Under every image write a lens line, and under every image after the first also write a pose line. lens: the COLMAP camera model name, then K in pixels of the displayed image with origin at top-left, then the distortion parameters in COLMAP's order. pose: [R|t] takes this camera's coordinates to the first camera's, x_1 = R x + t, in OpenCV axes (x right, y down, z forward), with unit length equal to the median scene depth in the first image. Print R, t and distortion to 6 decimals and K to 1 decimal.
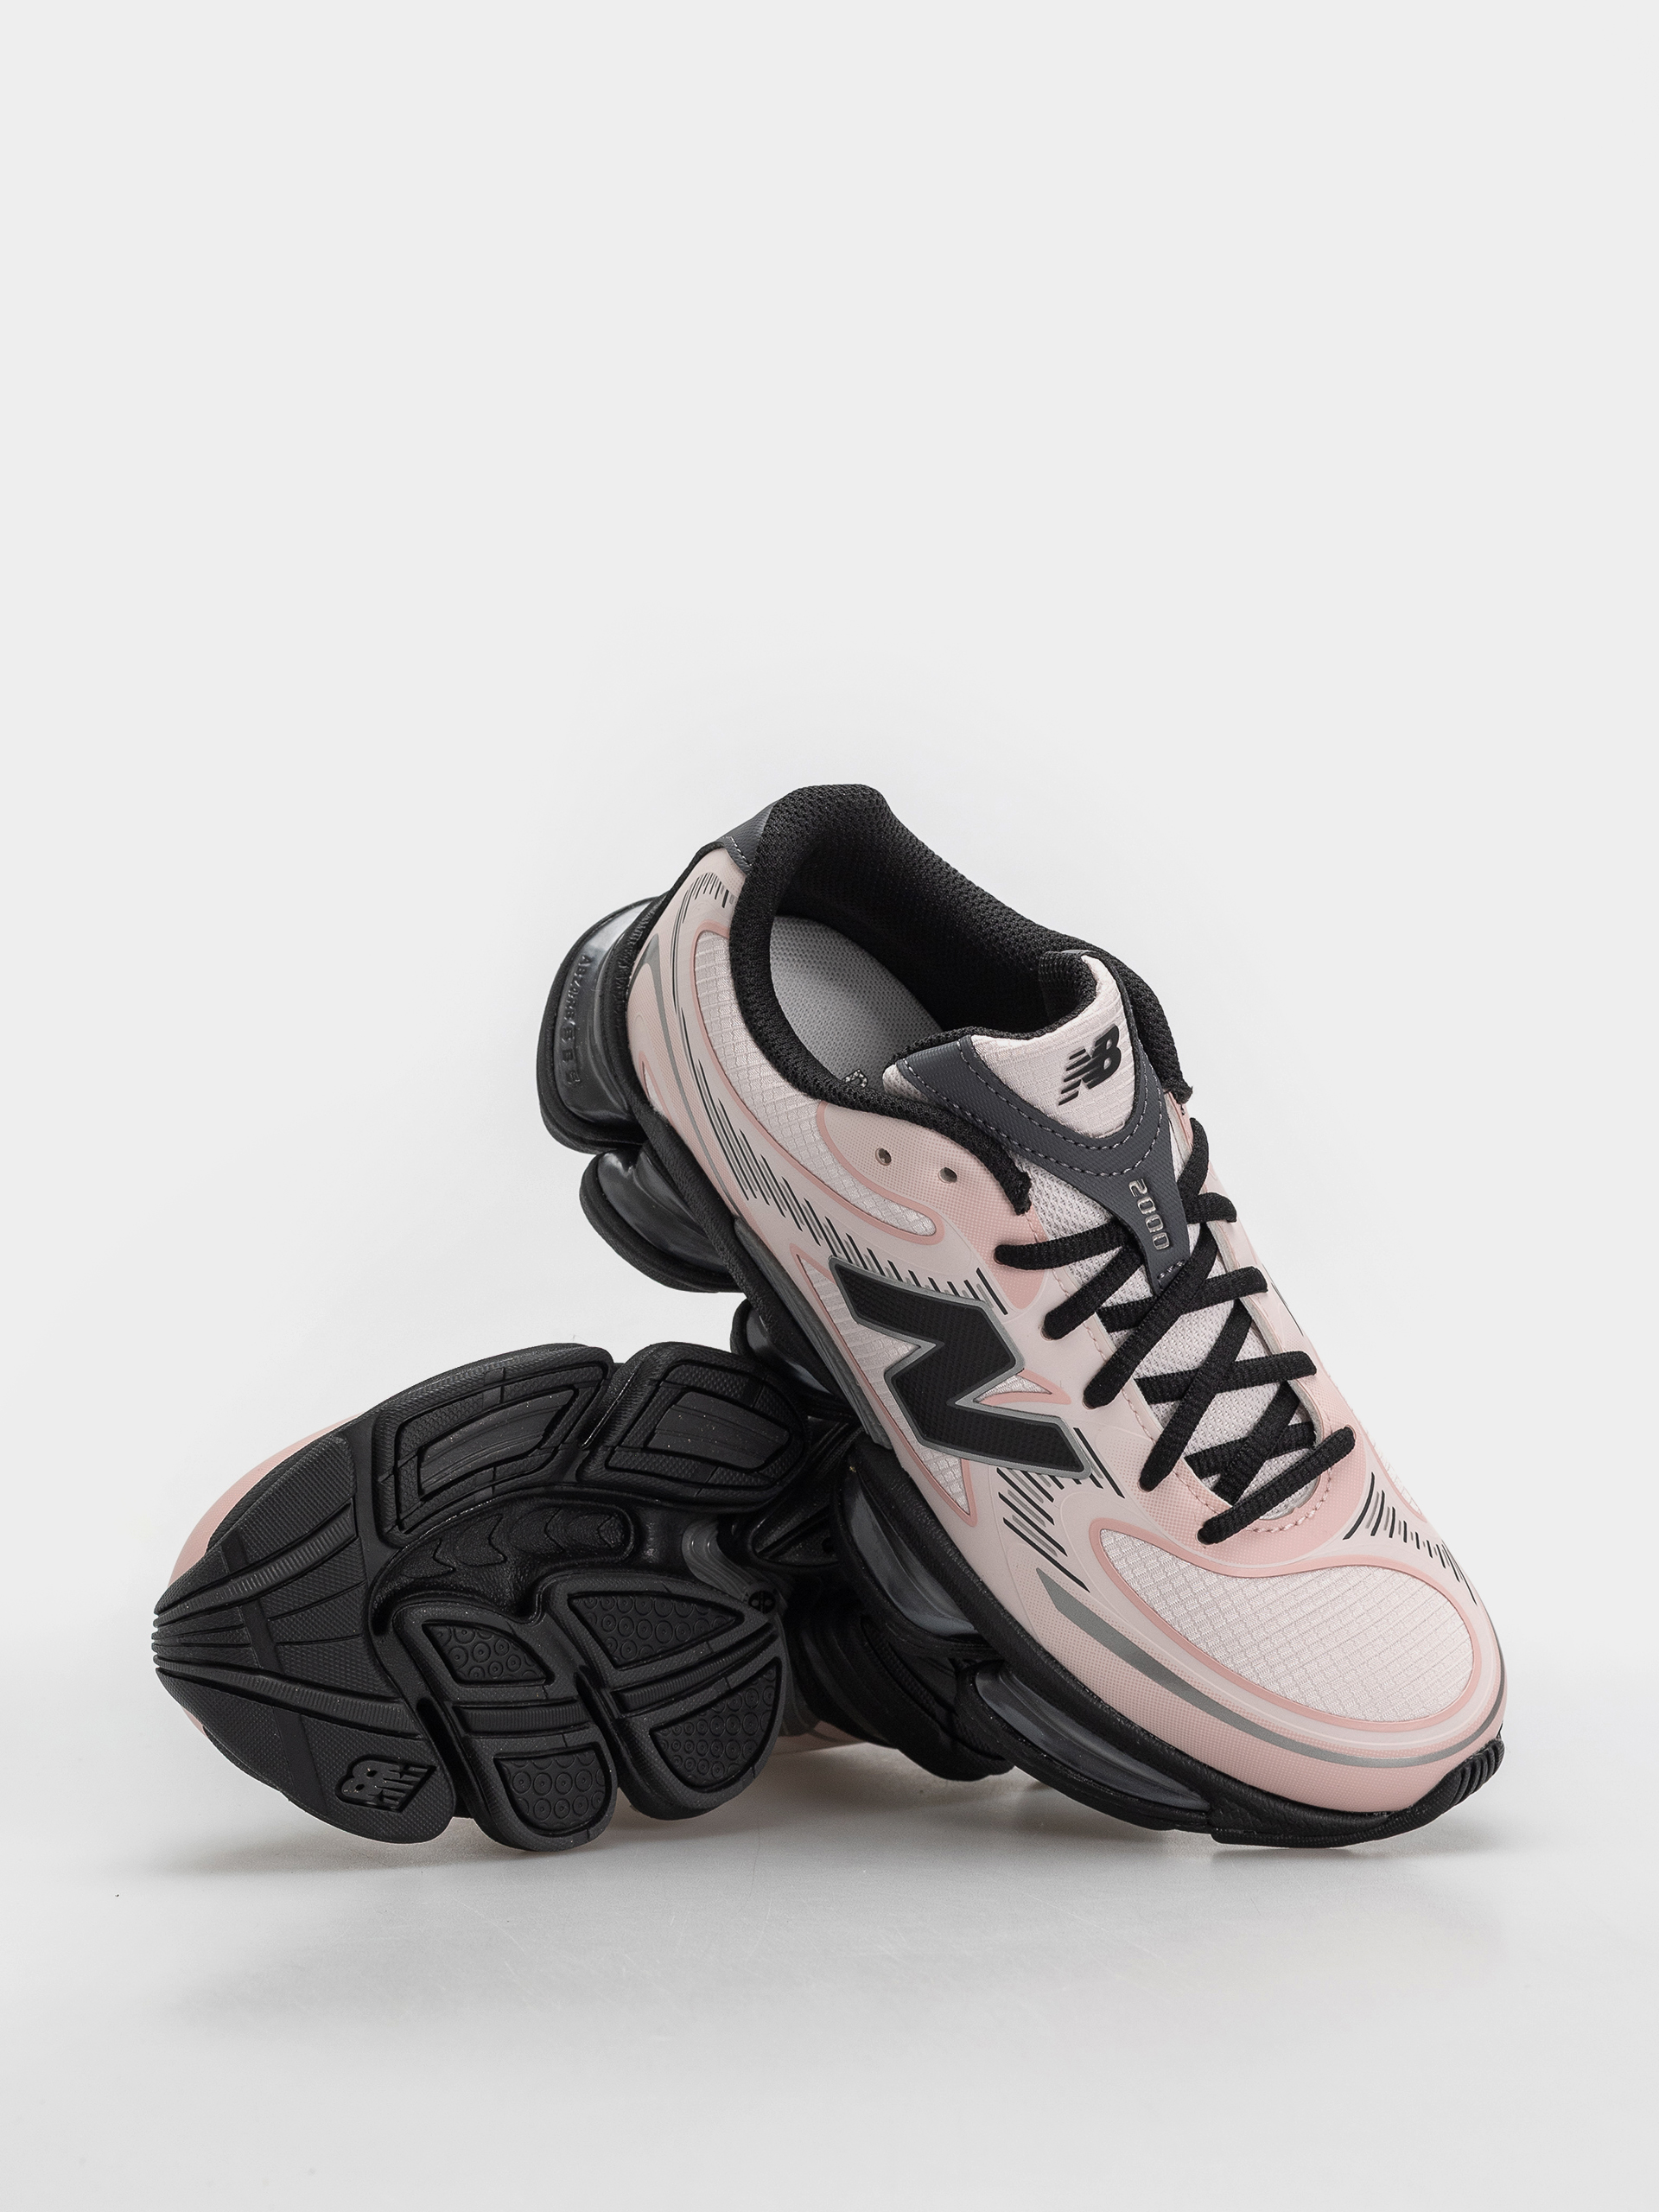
lens RADIAL K [[7583.5, 0, 829.5], [0, 7583.5, 1106.0], [0, 0, 1]] dist [0.060350, -0.935423]
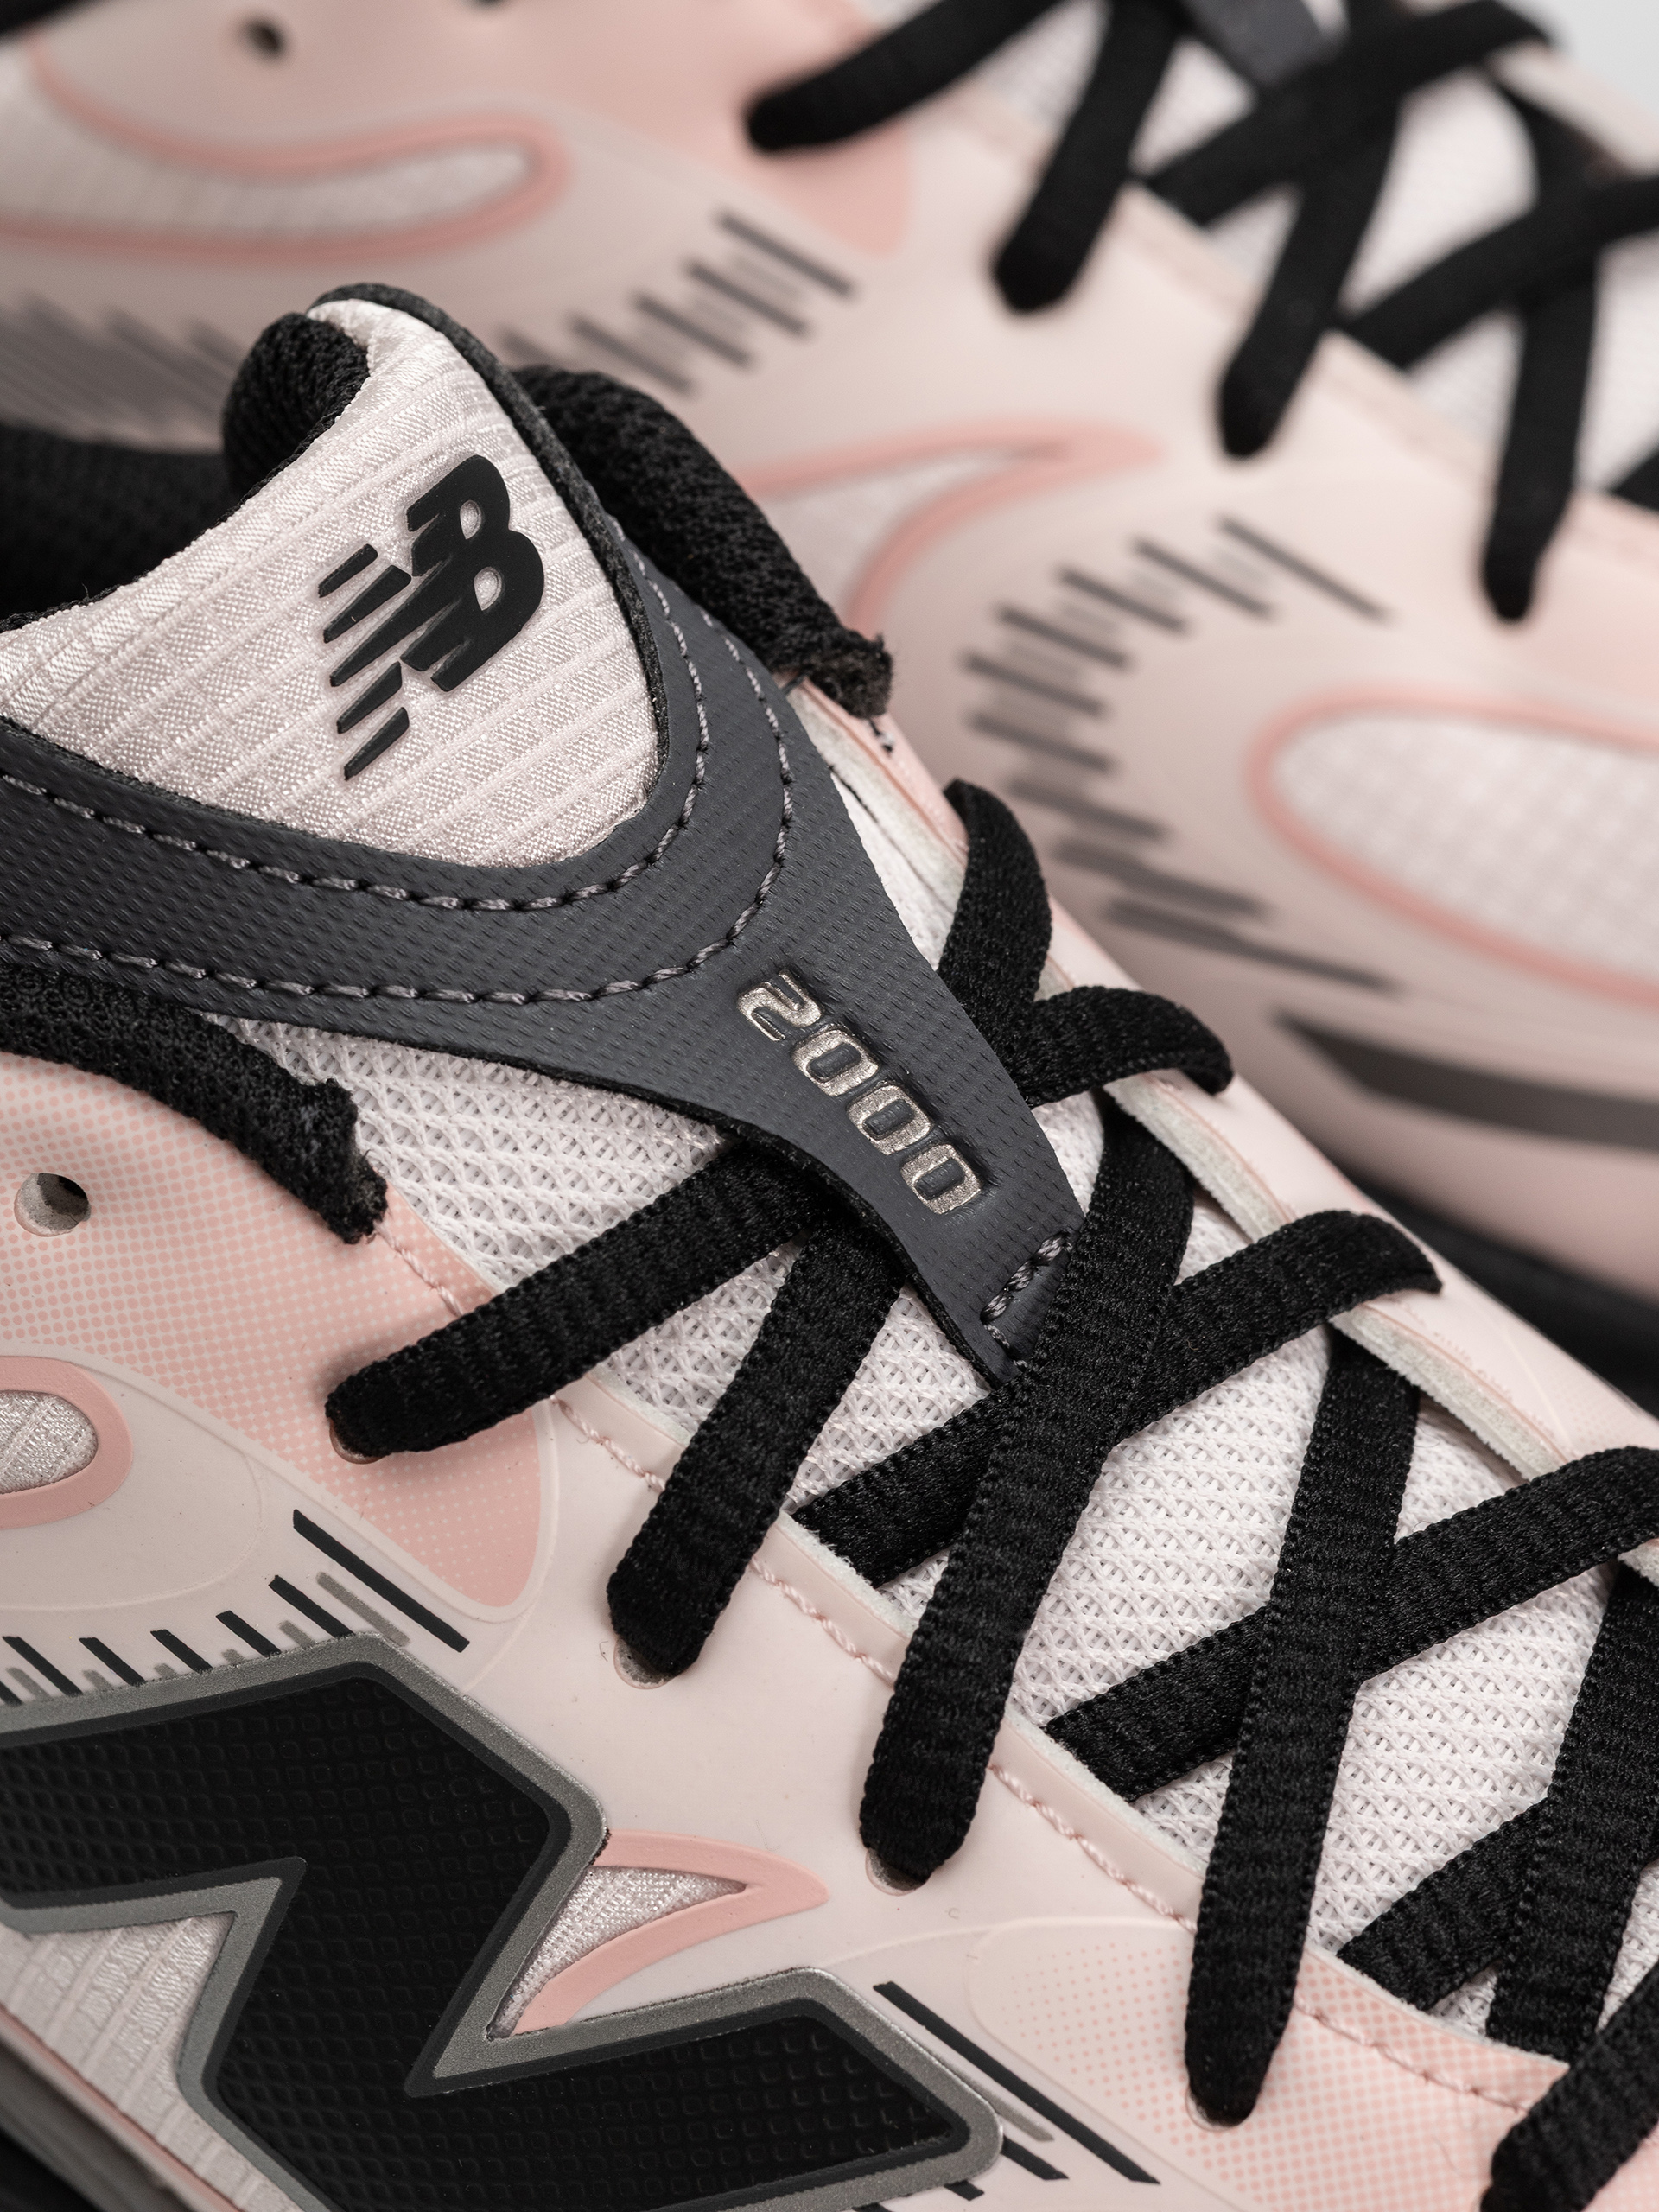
lens RADIAL K [[7583.5, 0, 829.5], [0, 7583.5, 1106.0], [0, 0, 1]] dist [0.060350, -0.935423]
pose [[0.934815, -0.352146, -0.045974, 0.052733], [0.331666, 0.911973, -0.241461, 0.076276], [0.126956, 0.210473, 0.969321, 0.747519]]
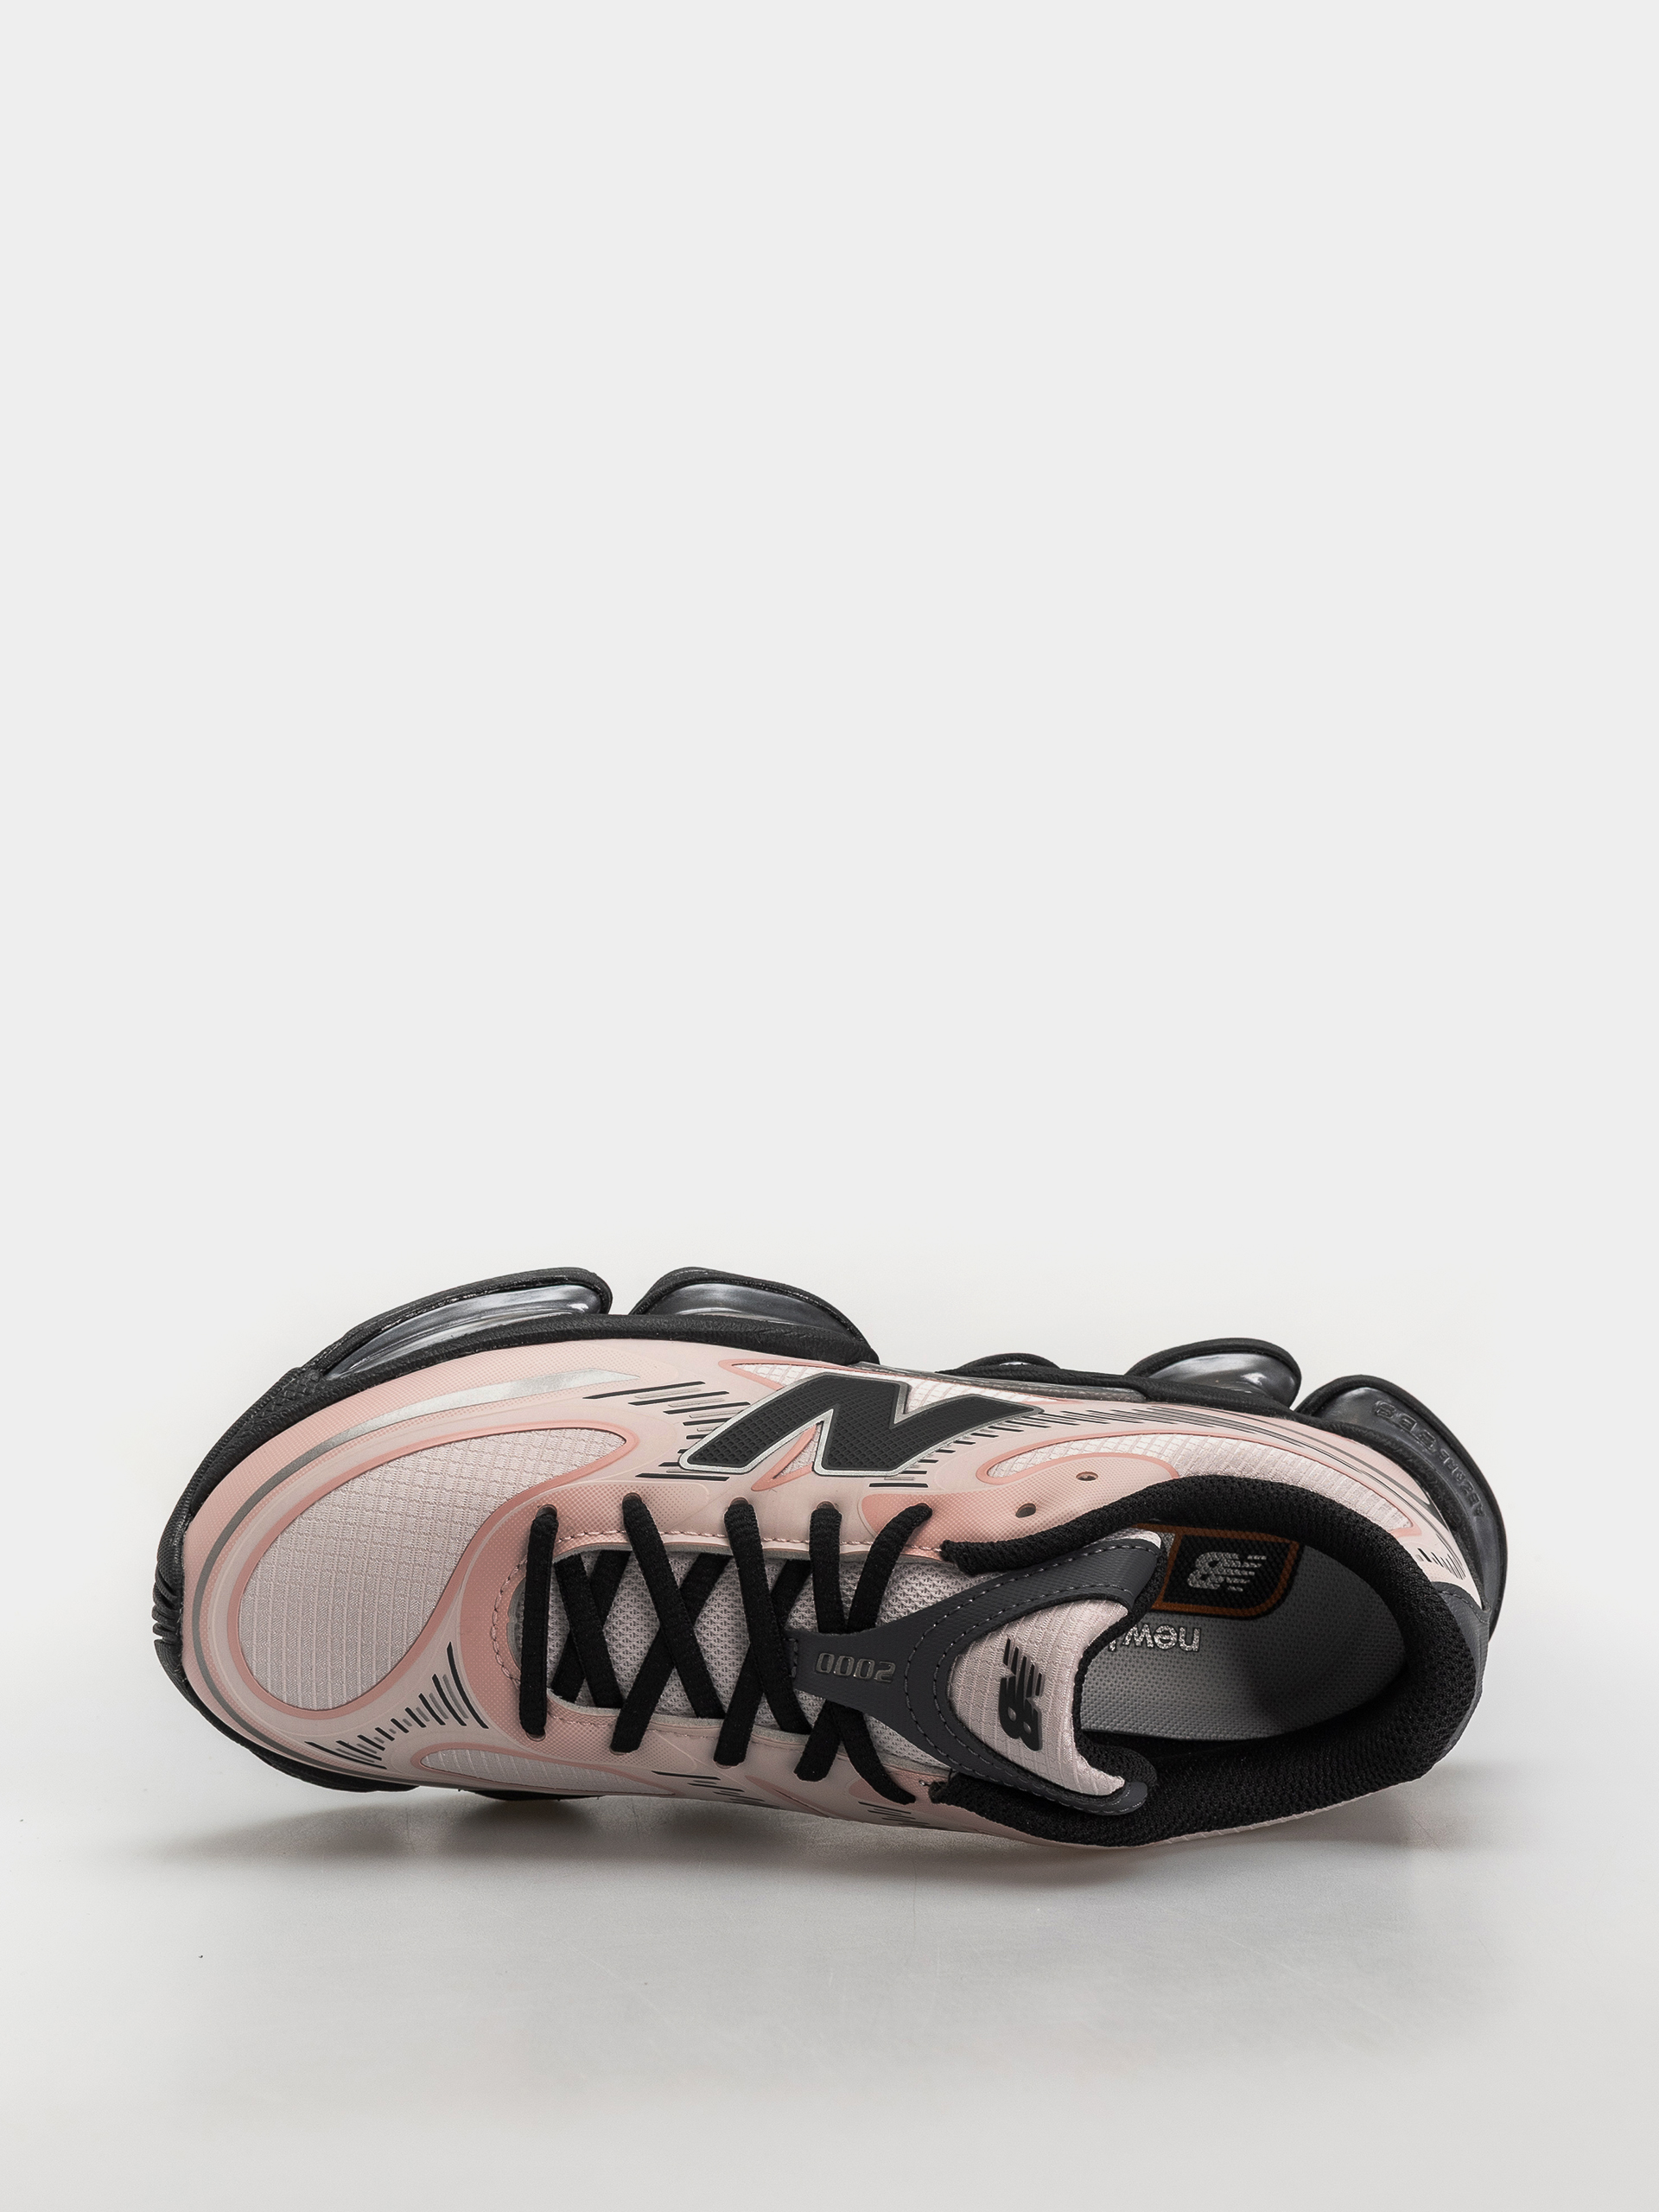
lens RADIAL K [[7583.5, 0, 829.5], [0, 7583.5, 1106.0], [0, 0, 1]] dist [0.060350, -0.935423]
pose [[-0.631061, 0.735426, -0.246801, 0.217562], [-0.770365, -0.556767, 0.310722, -0.226584], [0.091103, 0.386211, 0.917900, 0.142379]]
